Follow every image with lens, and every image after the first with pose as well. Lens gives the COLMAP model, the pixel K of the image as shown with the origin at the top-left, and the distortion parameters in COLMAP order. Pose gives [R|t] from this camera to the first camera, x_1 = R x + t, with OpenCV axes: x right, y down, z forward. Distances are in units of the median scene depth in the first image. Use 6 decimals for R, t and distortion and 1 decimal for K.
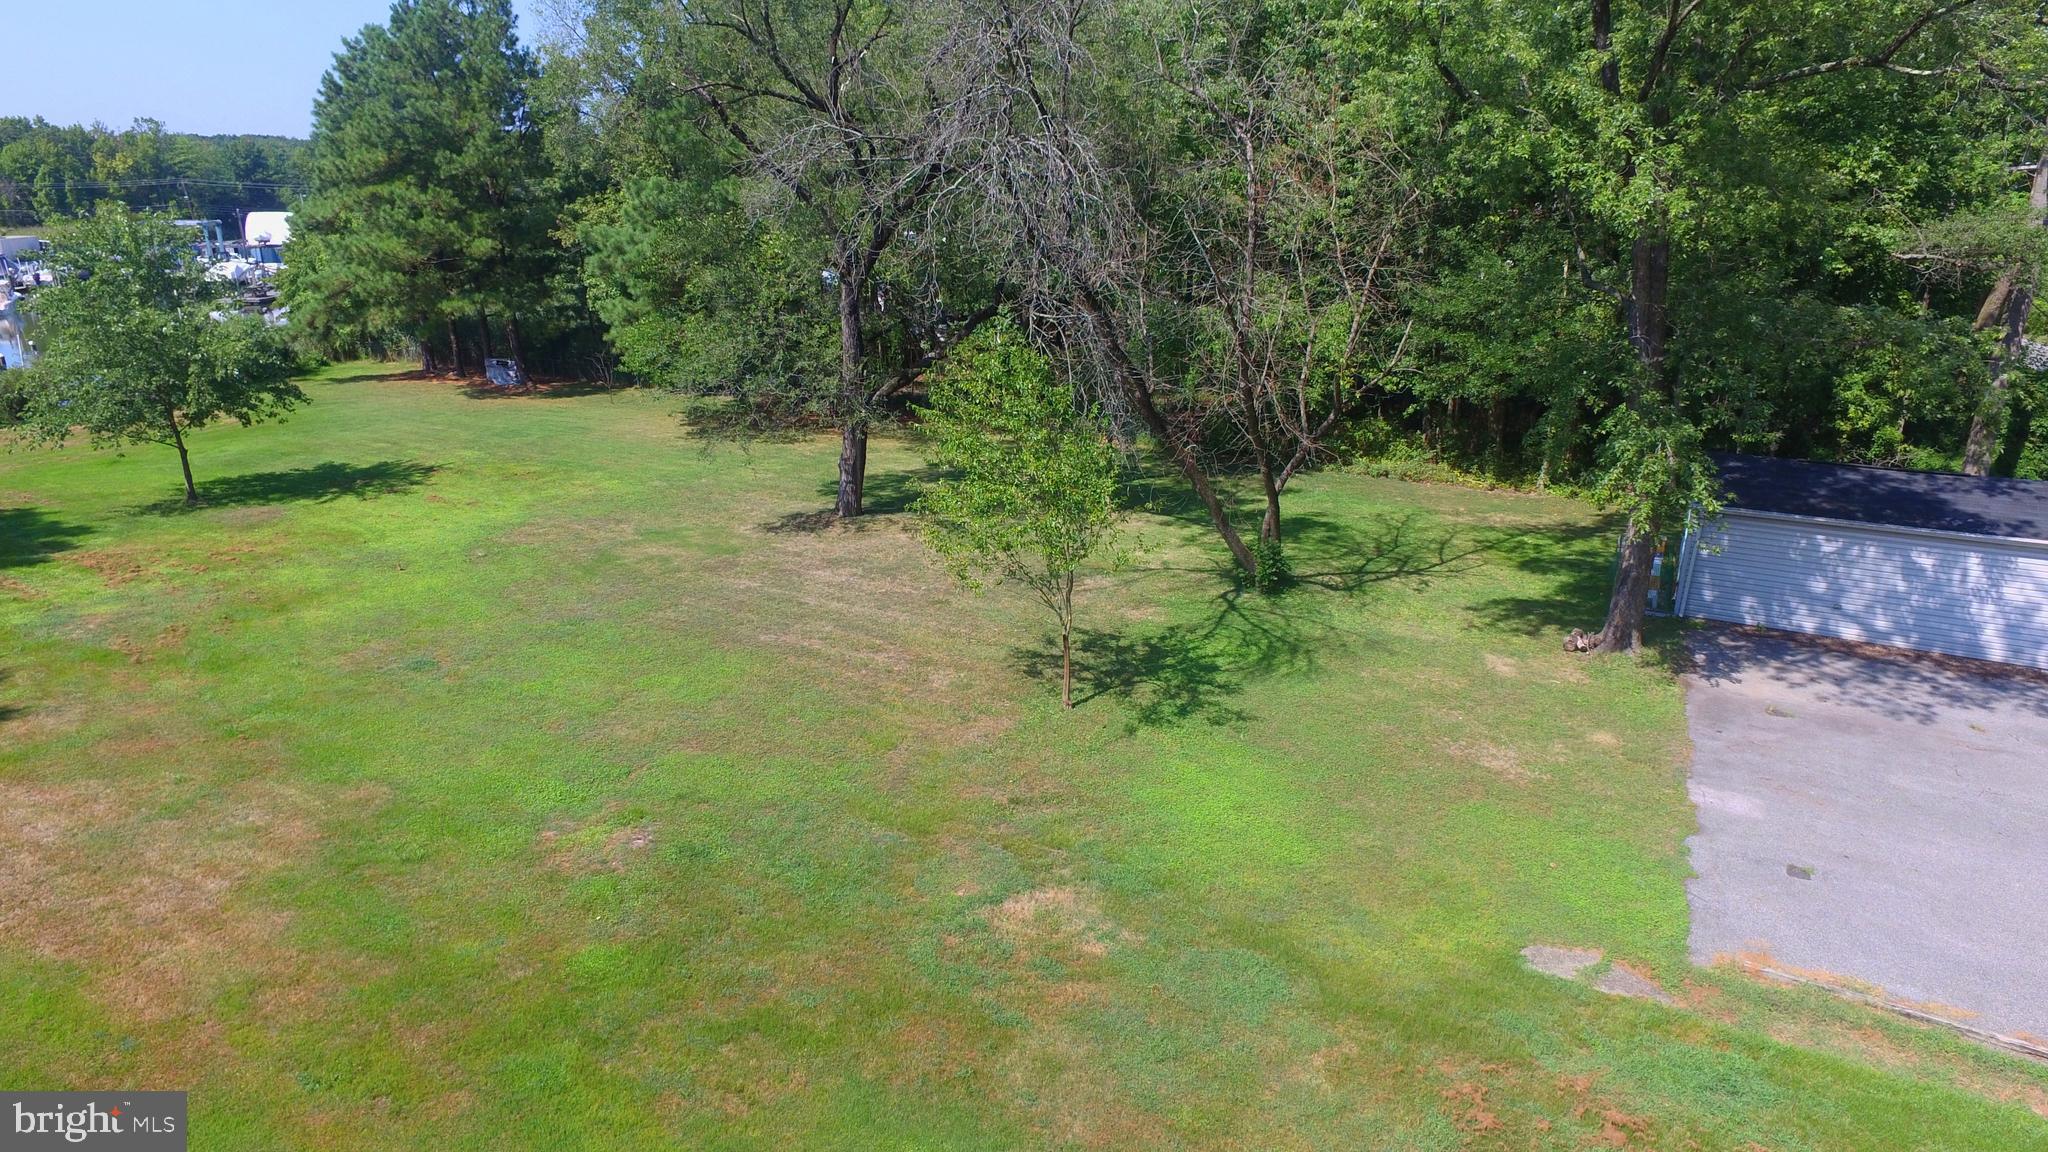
lens RADIAL K [[1187.9, 0, 1027.8], [0, 1187.9, 571.8], [0, 0, 1]] dist [-0.011148, 0.014918]
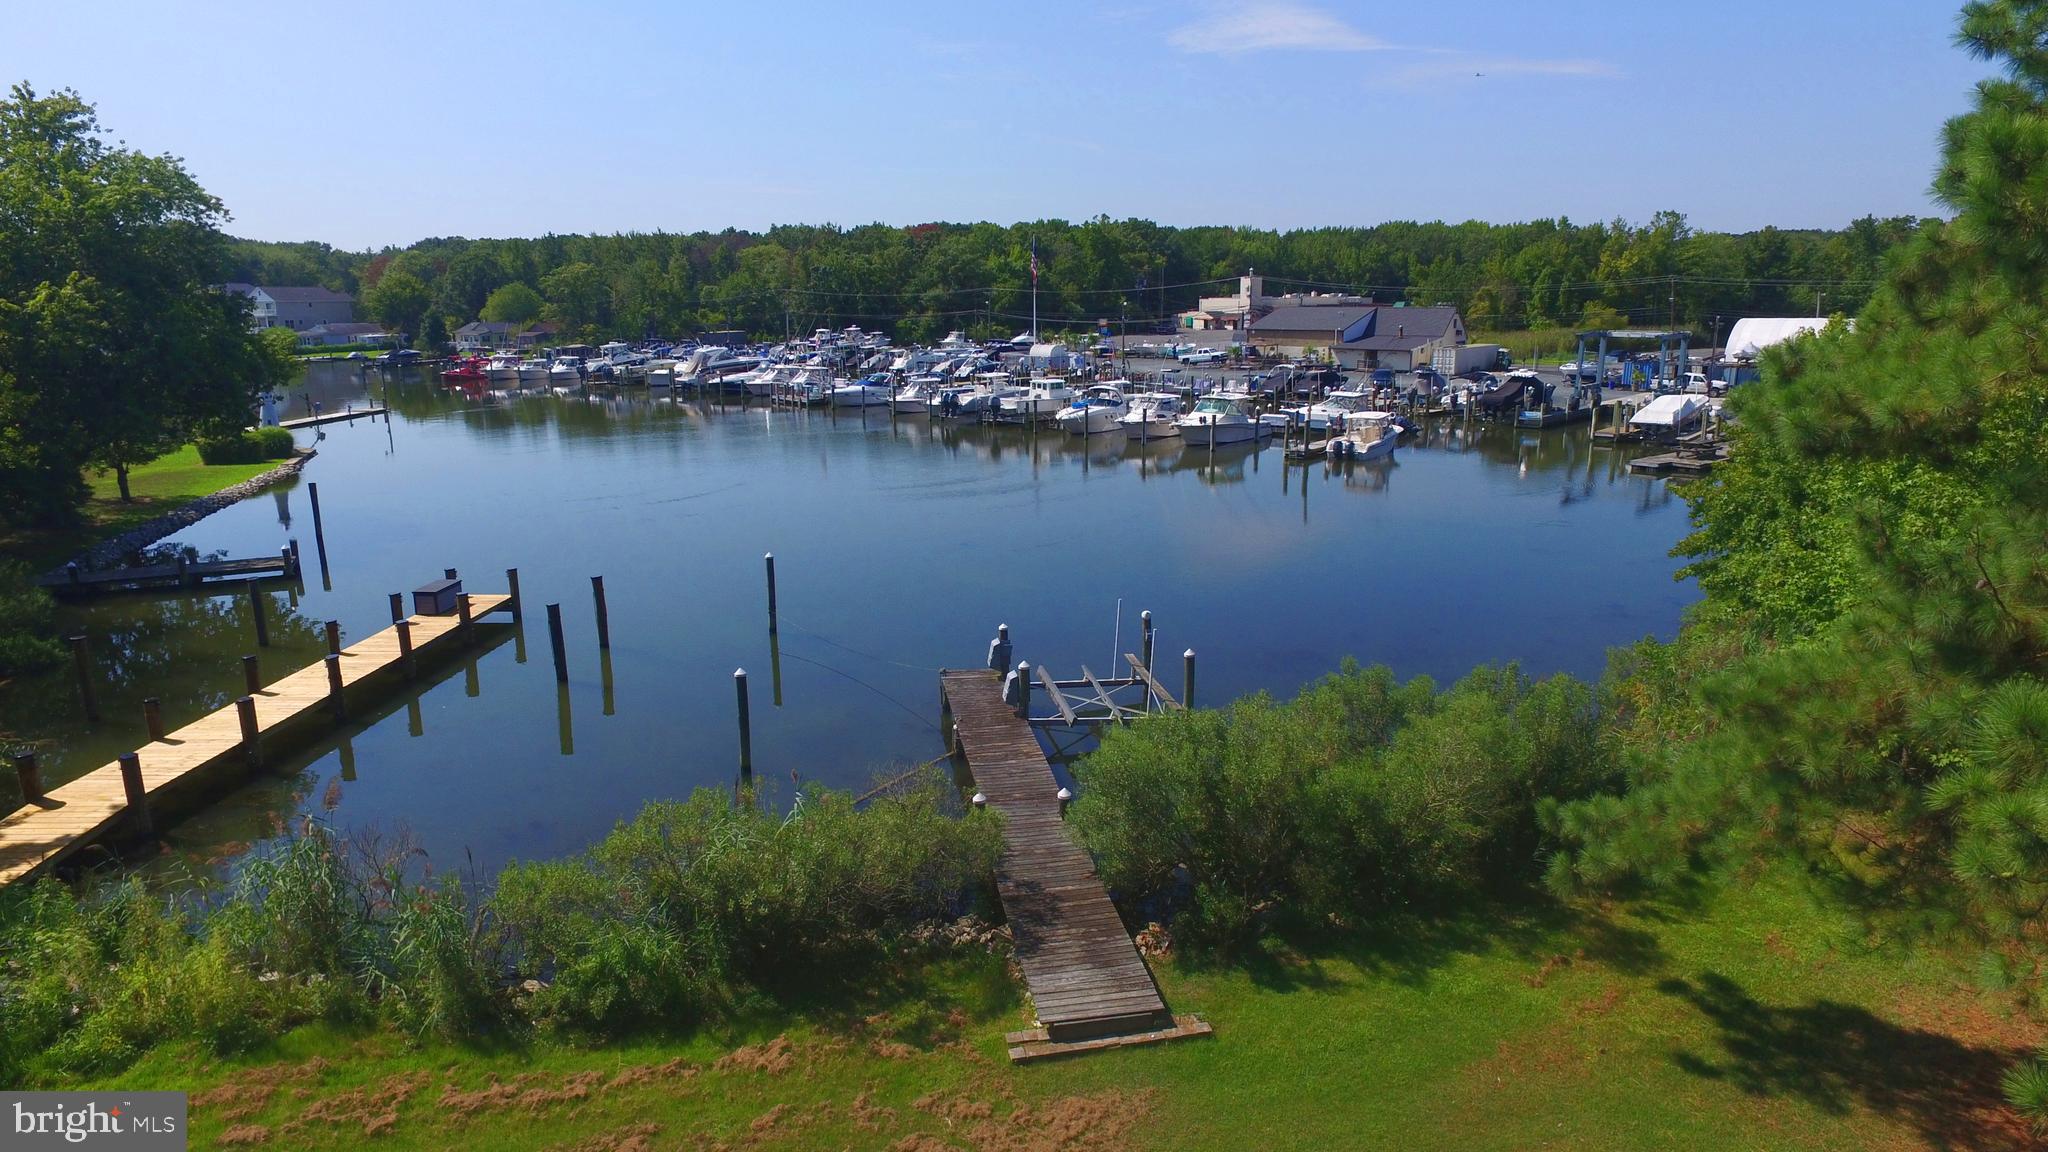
lens RADIAL K [[1187.9, 0, 1027.8], [0, 1187.9, 571.8], [0, 0, 1]] dist [-0.011148, 0.014918]
pose [[0.449722, 0.192318, -0.872217, -0.969516], [-0.257722, 0.962948, 0.079440, -0.508359], [0.855178, 0.189064, 0.482624, 1.568899]]
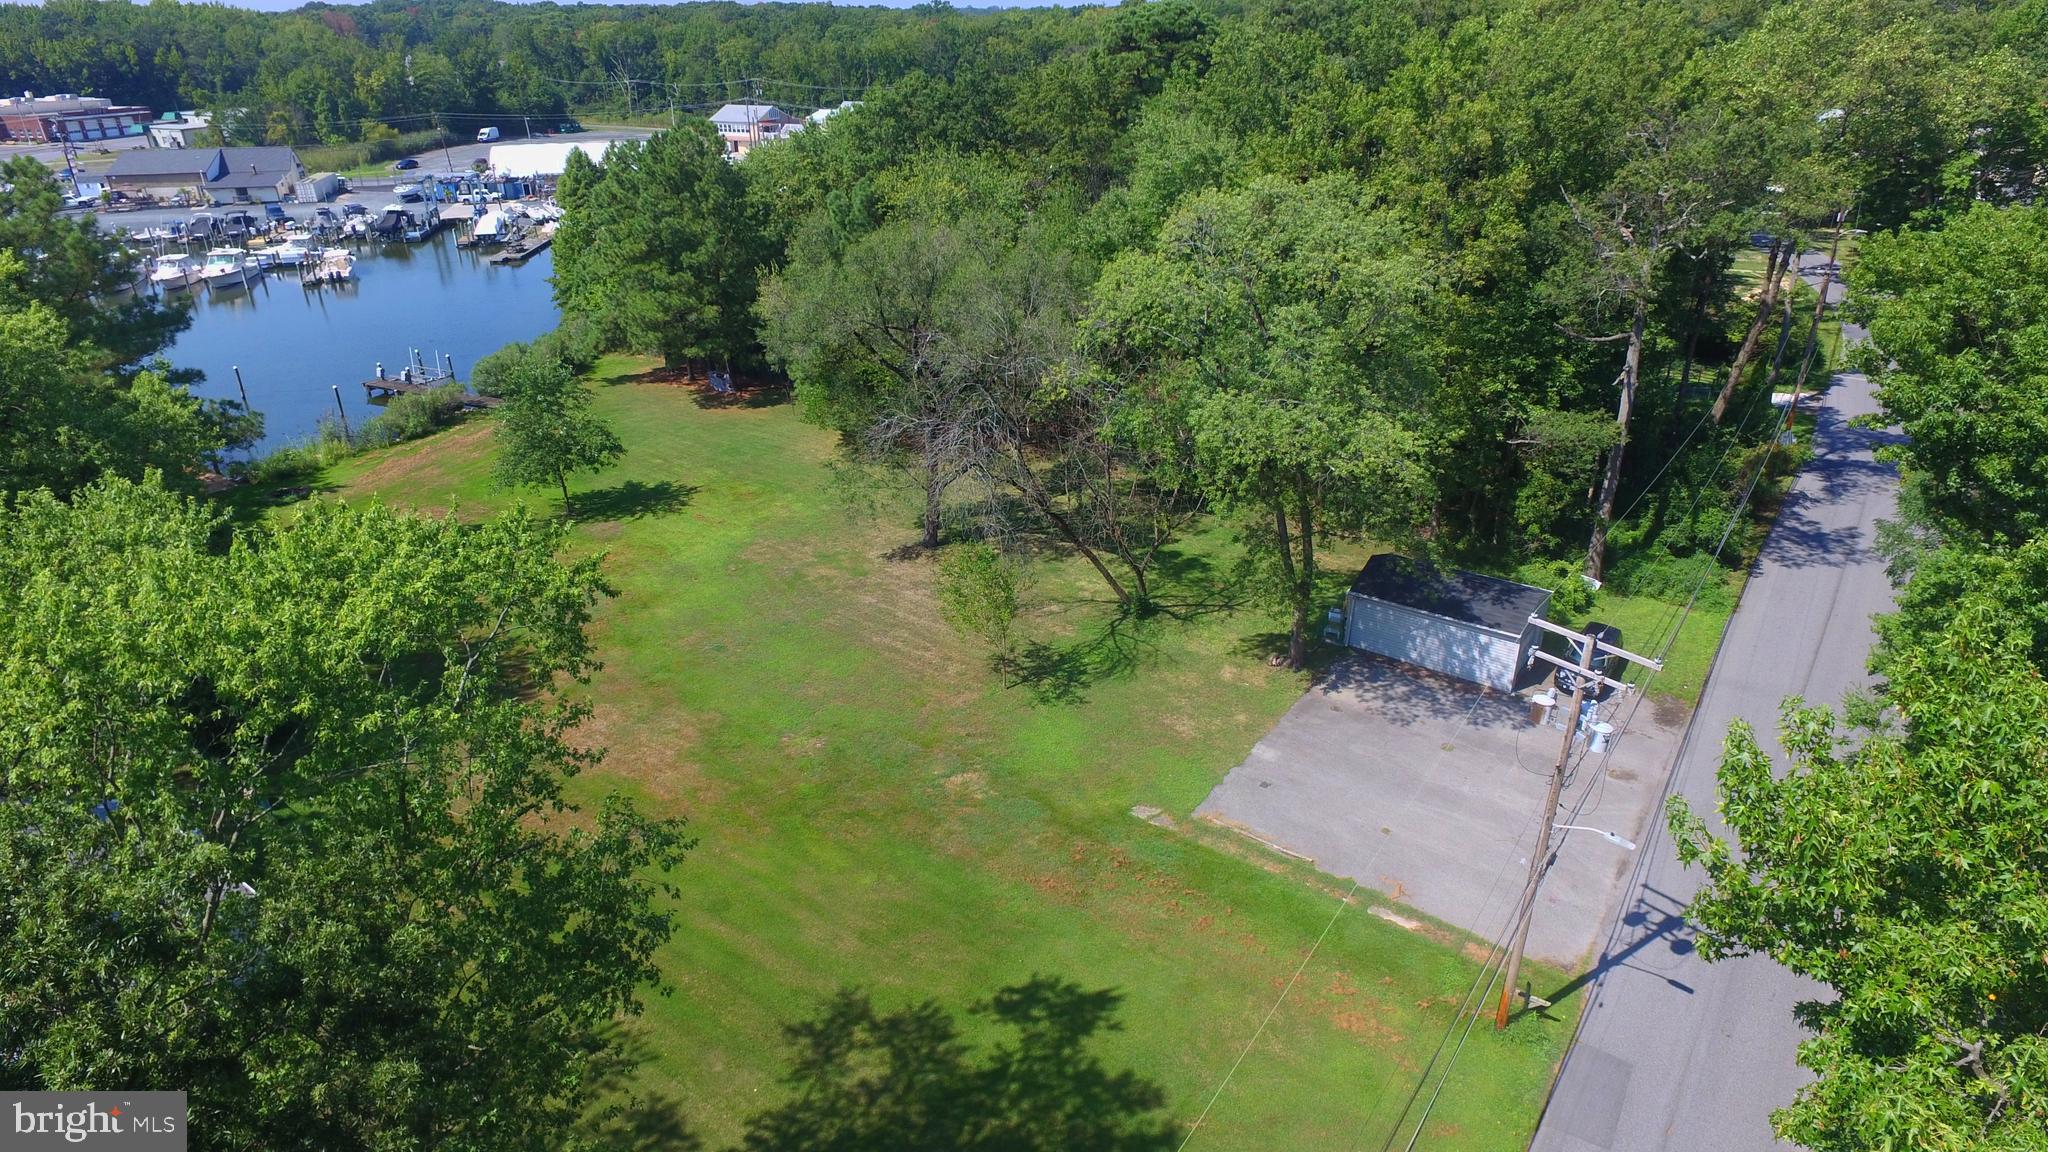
lens RADIAL K [[1187.9, 0, 1027.8], [0, 1187.9, 571.8], [0, 0, 1]] dist [-0.011148, 0.014918]
pose [[0.990997, 0.041682, -0.127232, 0.261921], [-0.023963, 0.990179, 0.137738, -0.306733], [0.131724, -0.133449, 0.982263, -0.857388]]
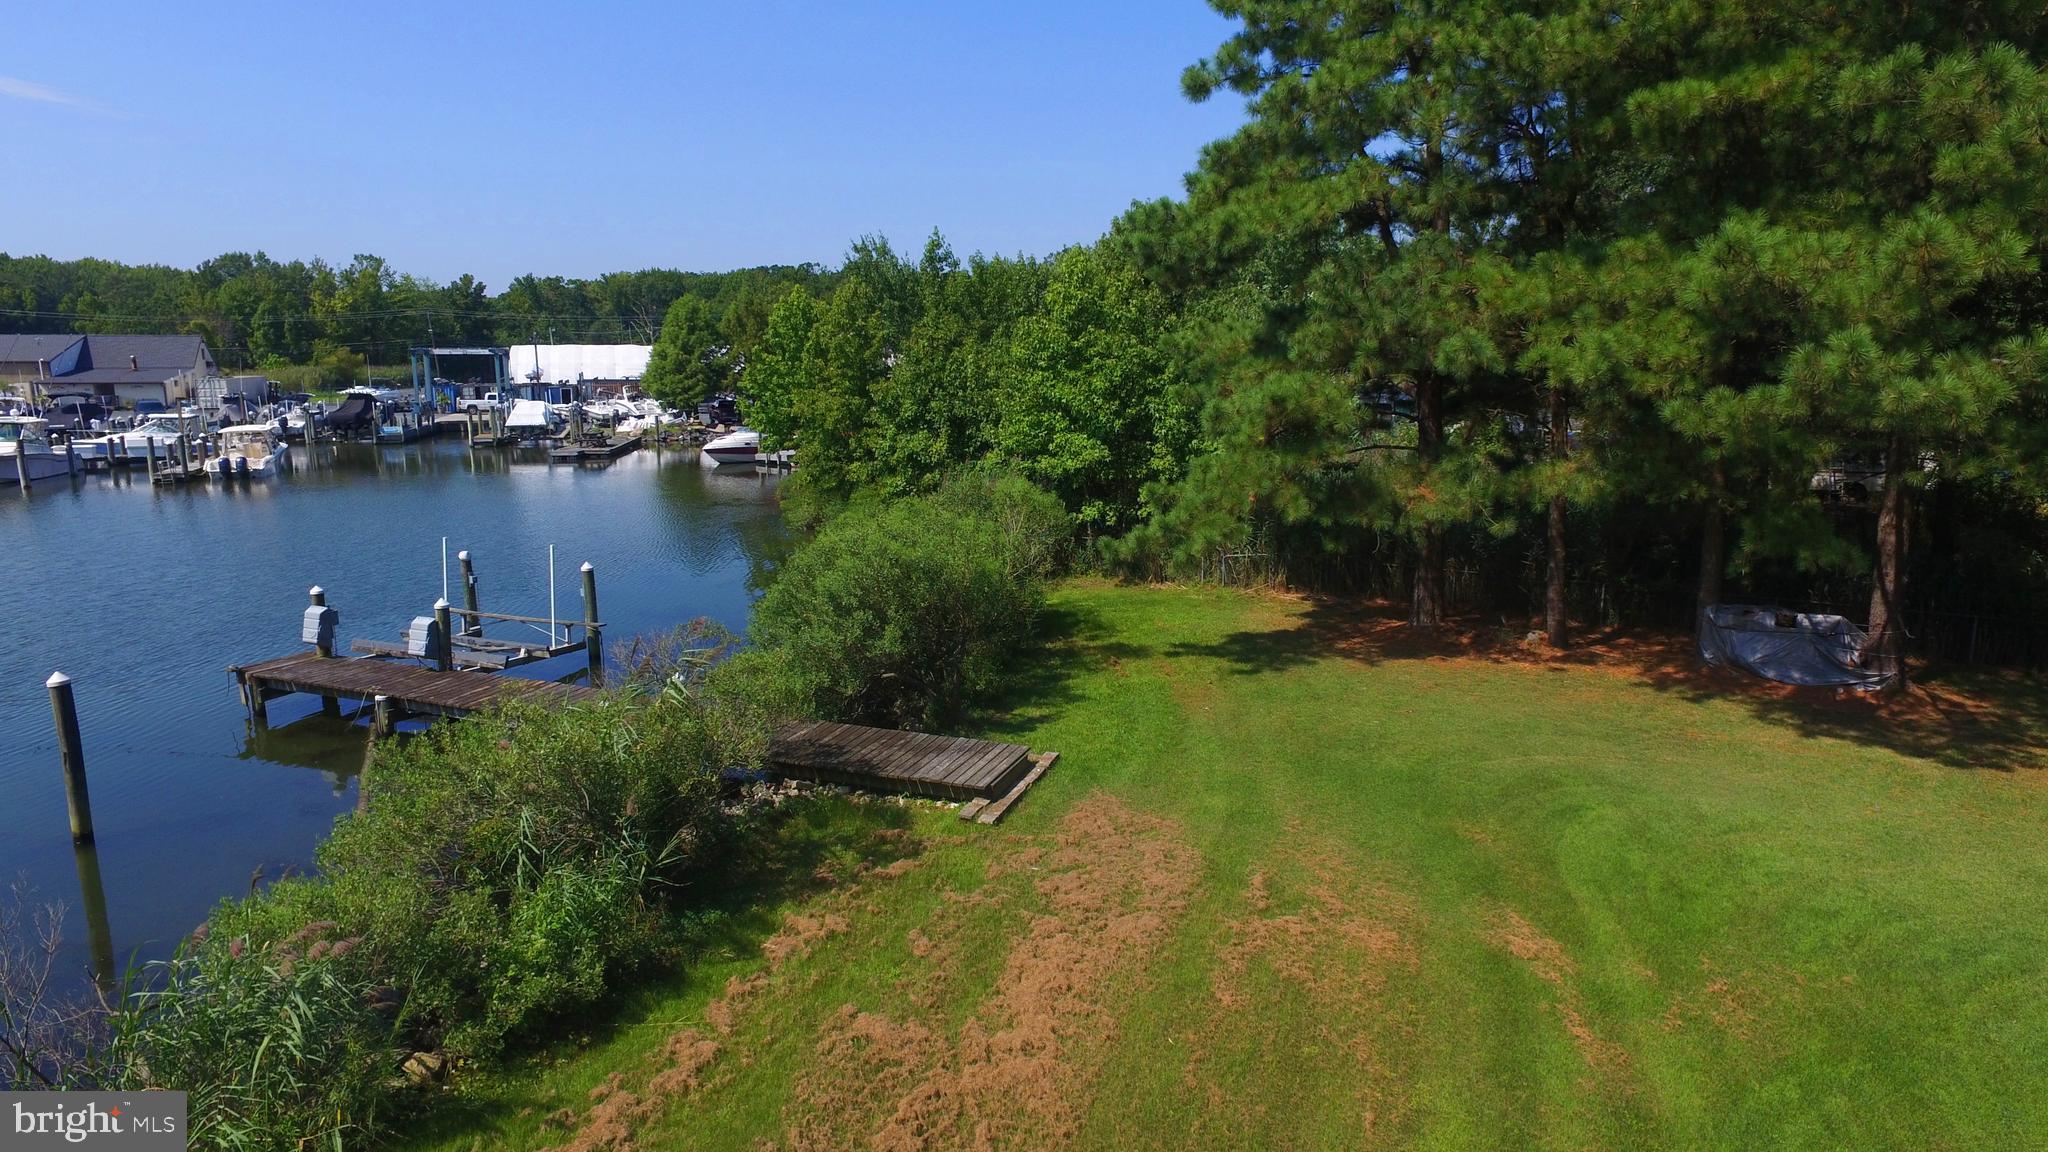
lens RADIAL K [[1187.9, 0, 1027.8], [0, 1187.9, 571.8], [0, 0, 1]] dist [-0.011148, 0.014918]
pose [[0.997345, 0.002231, -0.072786, -1.335394], [-0.011085, 0.992532, -0.121480, -0.302667], [0.071972, 0.121964, 0.989922, 1.326803]]
